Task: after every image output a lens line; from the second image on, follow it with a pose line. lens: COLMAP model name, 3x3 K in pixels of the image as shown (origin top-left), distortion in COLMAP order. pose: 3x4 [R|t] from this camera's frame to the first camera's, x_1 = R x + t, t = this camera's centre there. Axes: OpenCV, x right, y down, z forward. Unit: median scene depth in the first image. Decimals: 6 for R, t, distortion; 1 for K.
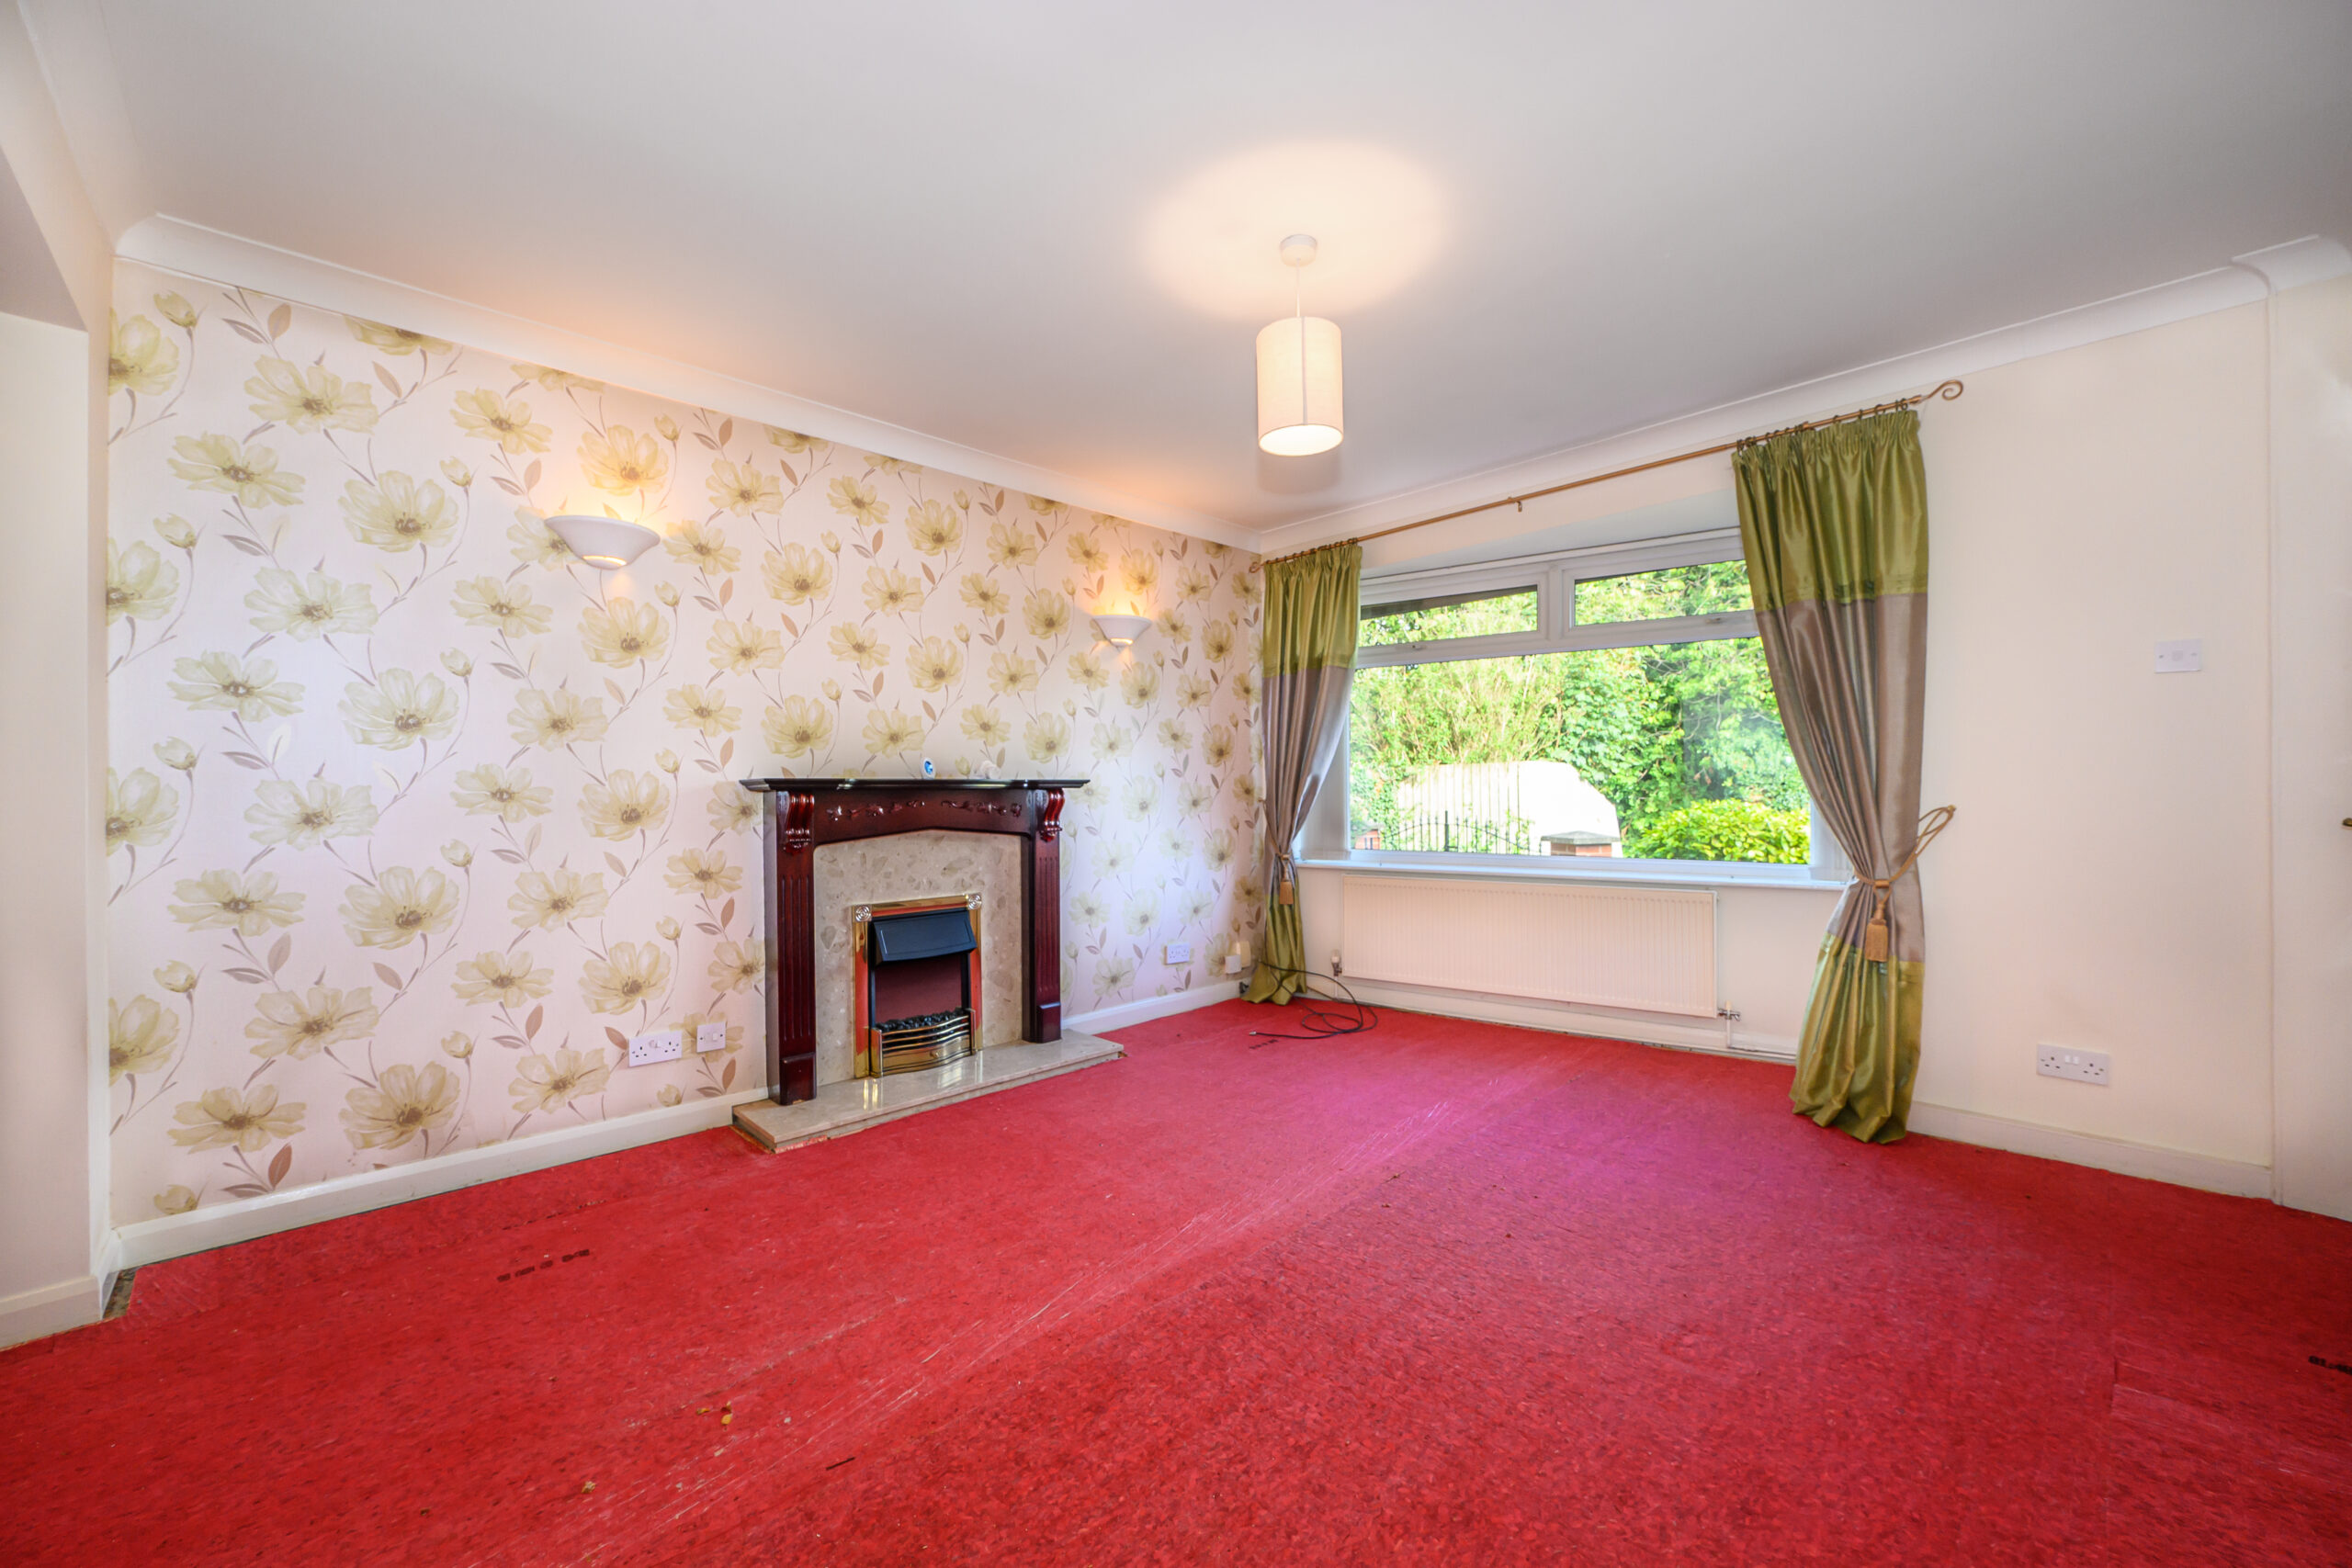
lens RADIAL K [[924.6, 0, 1180.0], [0, 924.6, 790.3], [0, 0, 1]] dist [0.001142, -0.000128]
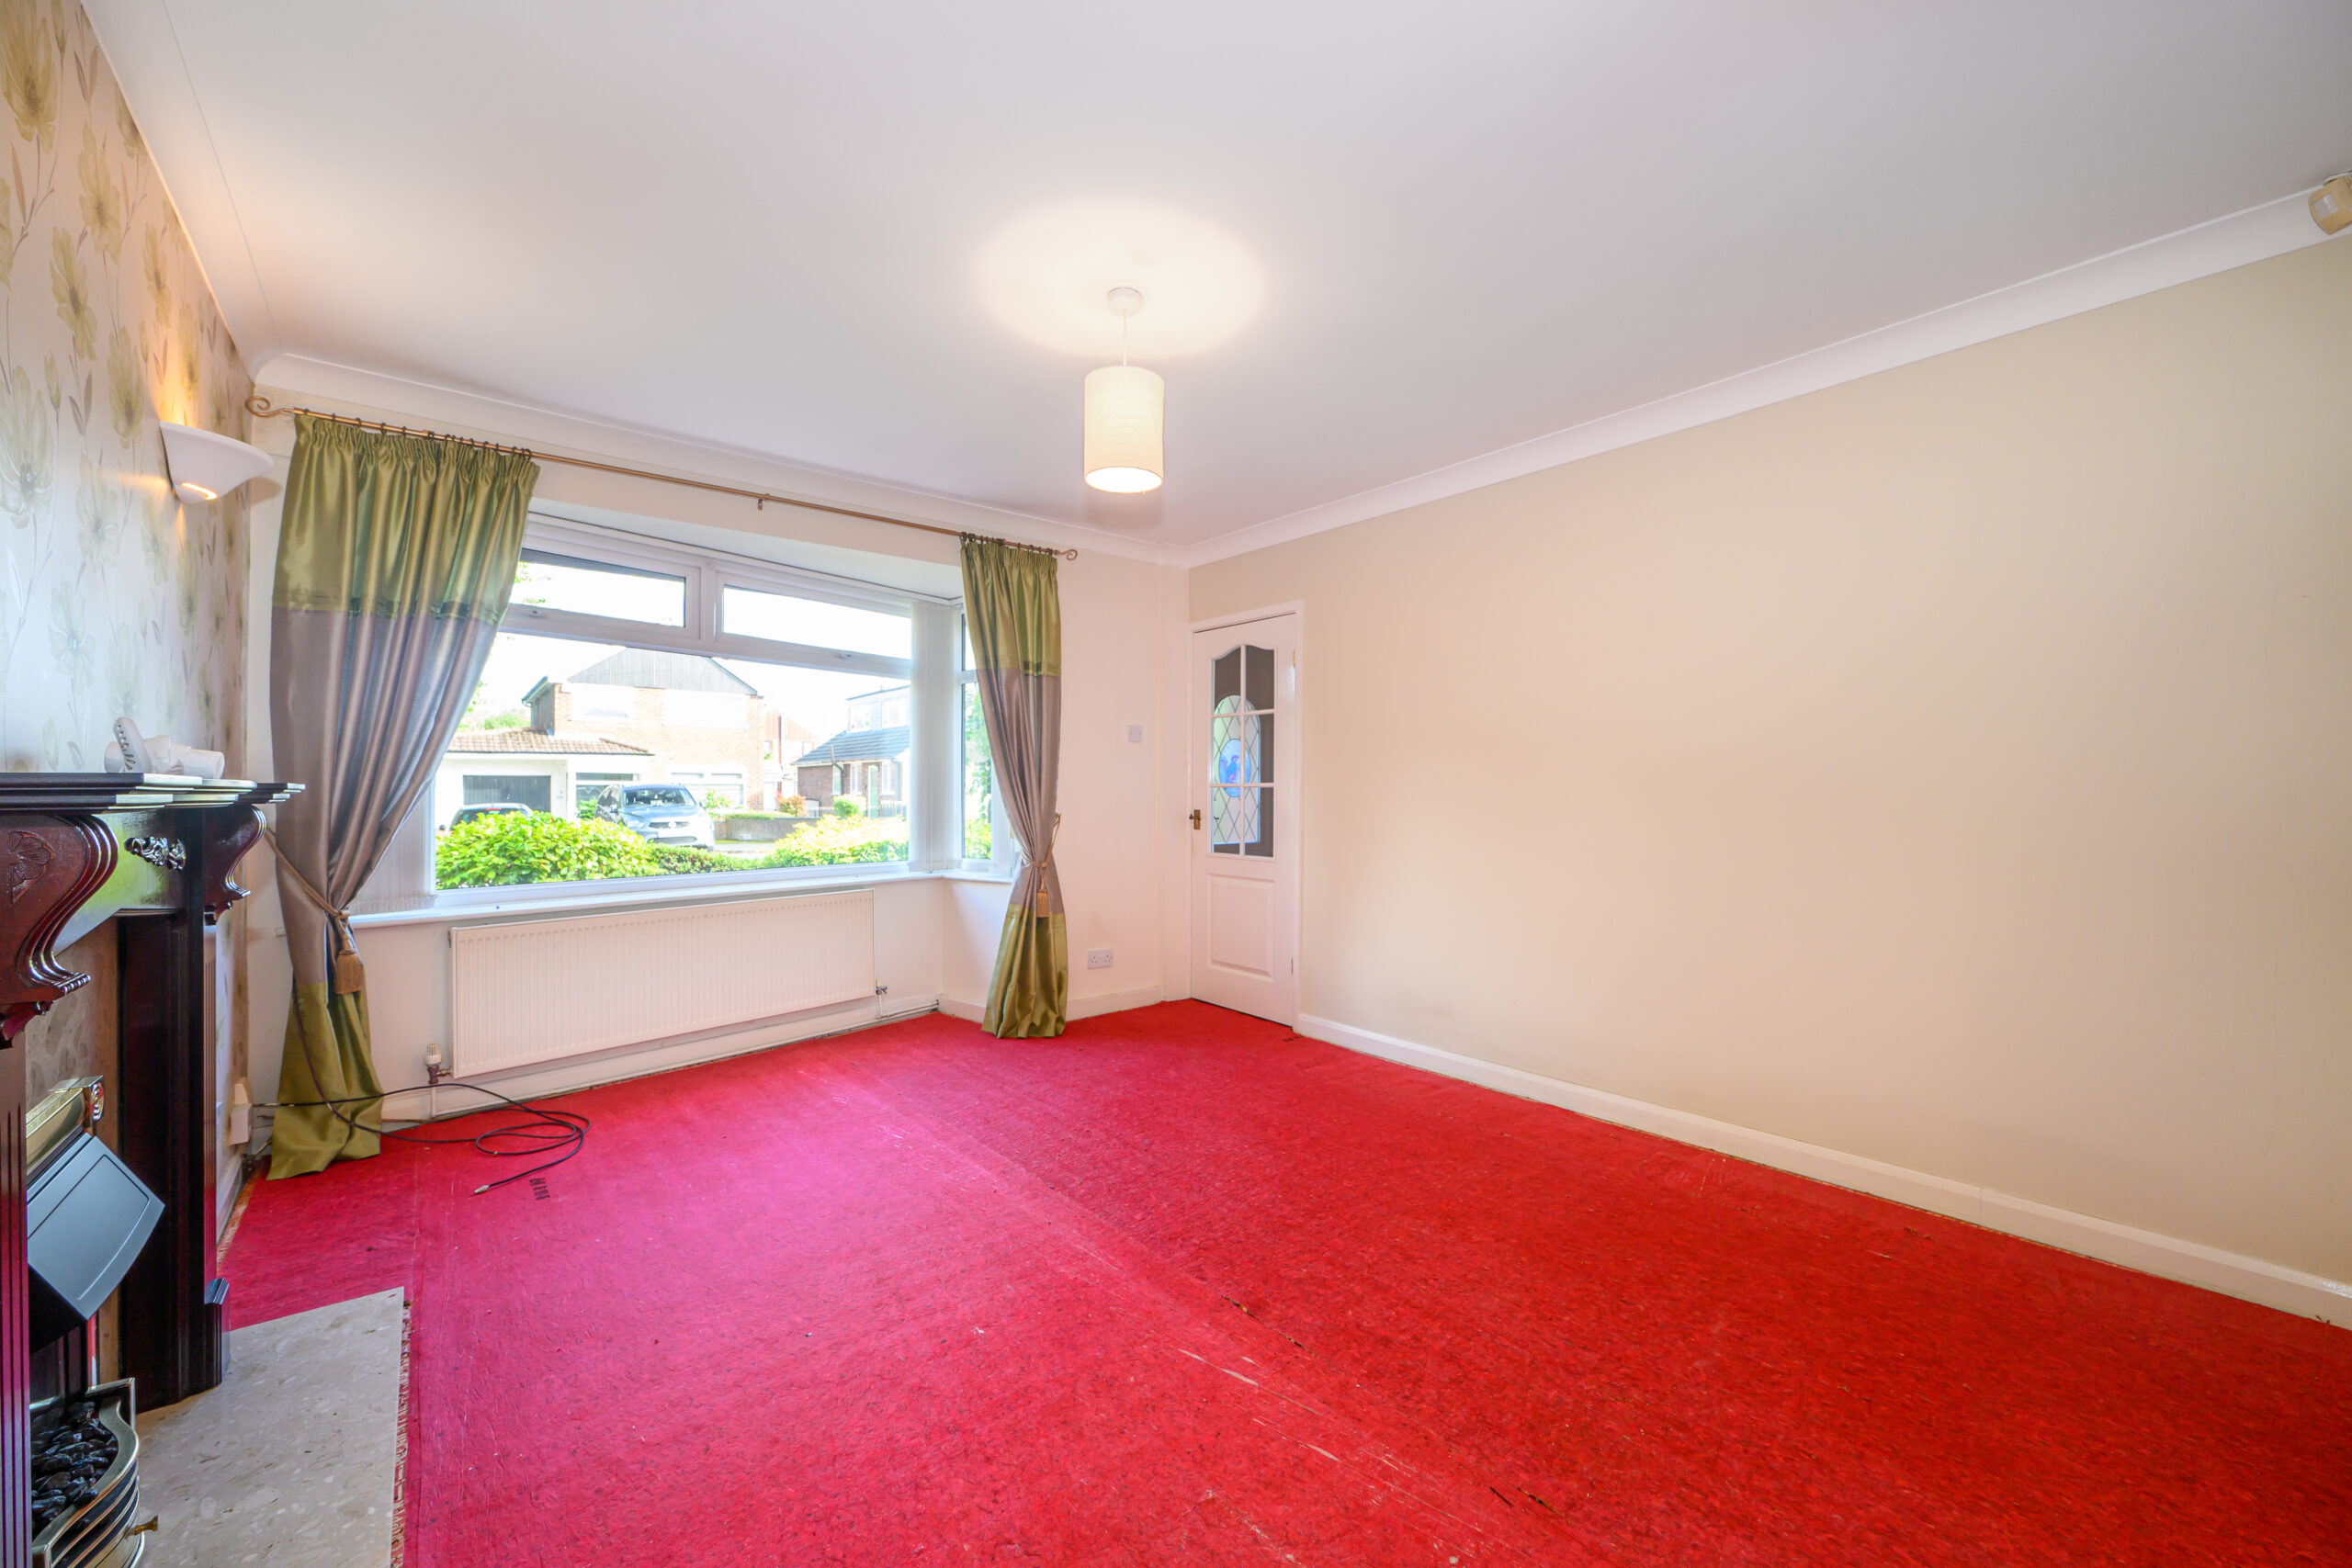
lens RADIAL K [[924.6, 0, 1180.0], [0, 924.6, 790.3], [0, 0, 1]] dist [0.001142, -0.000128]
pose [[0.071989, 0.010819, 0.997347, -0.608425], [-0.002322, 0.999940, -0.010680, -0.004376], [-0.997403, -0.001547, 0.072010, 0.561116]]
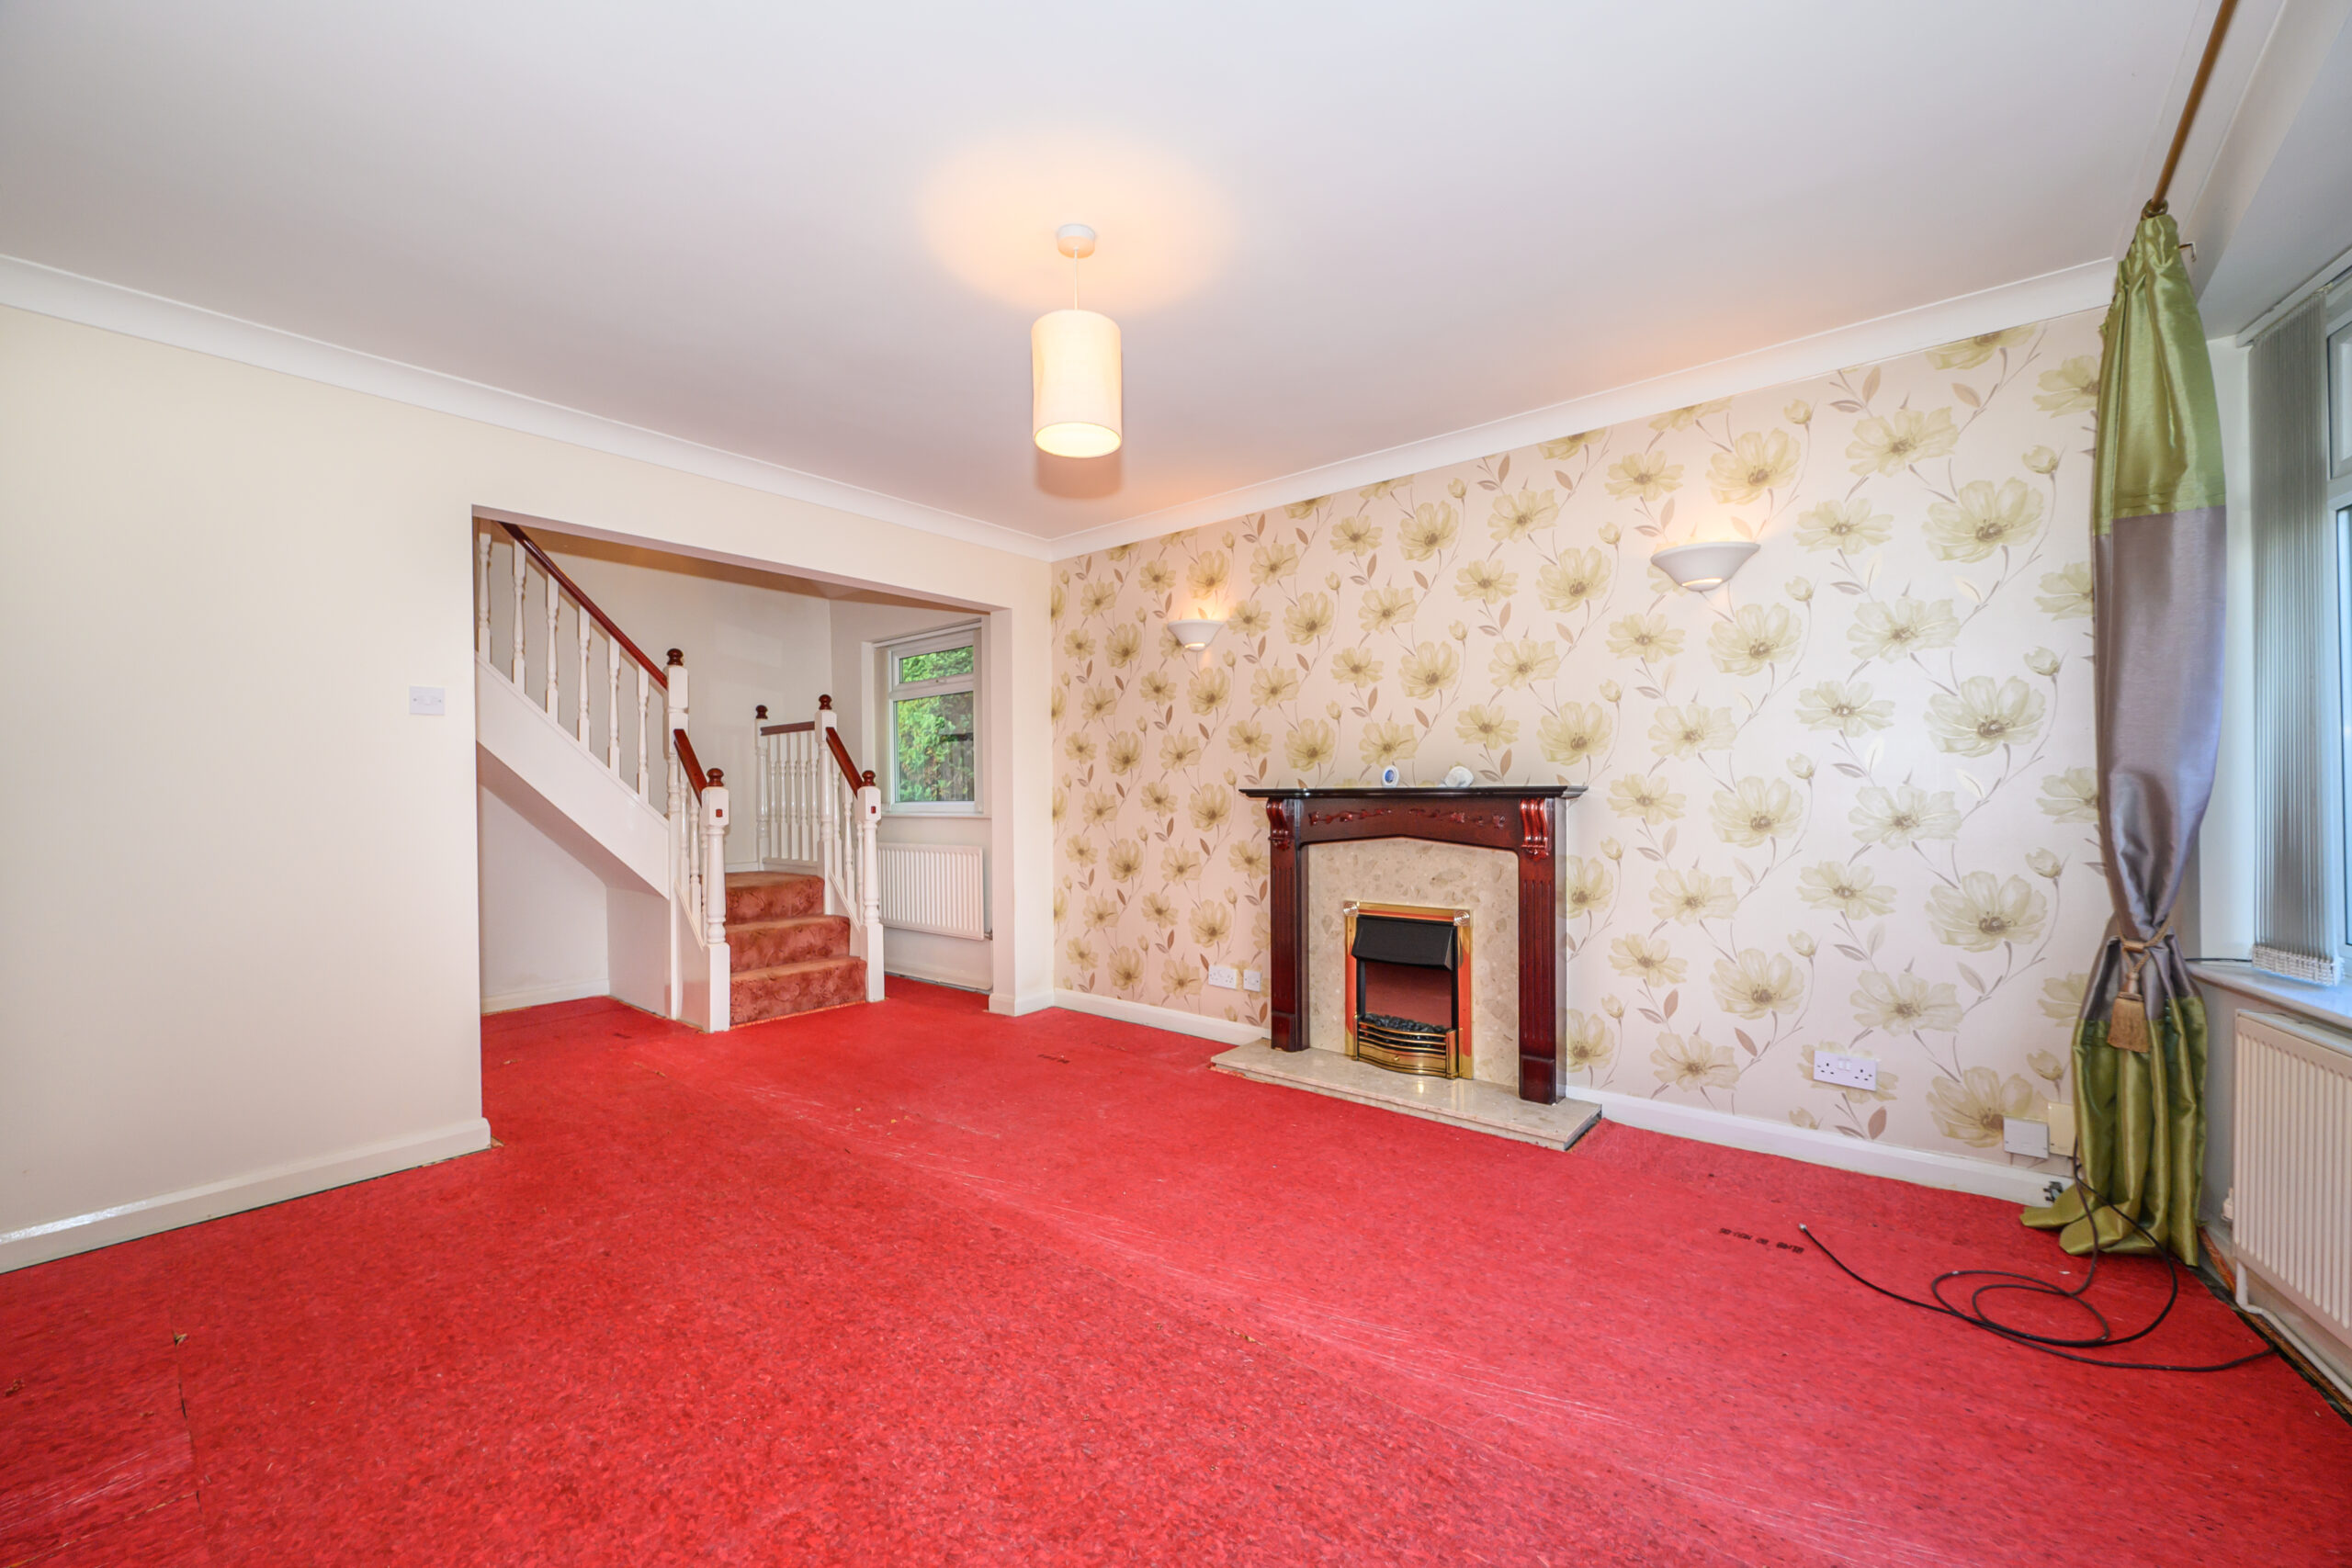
lens RADIAL K [[896.6, 0, 1175.5], [0, 896.6, 812.4], [0, 0, 1]] dist [-0.014470, 0.000012]
pose [[0.112096, 0.019821, -0.993500, 0.674924], [-0.001382, 0.999803, 0.019791, -0.003394], [0.993696, -0.000846, 0.112102, 0.648879]]
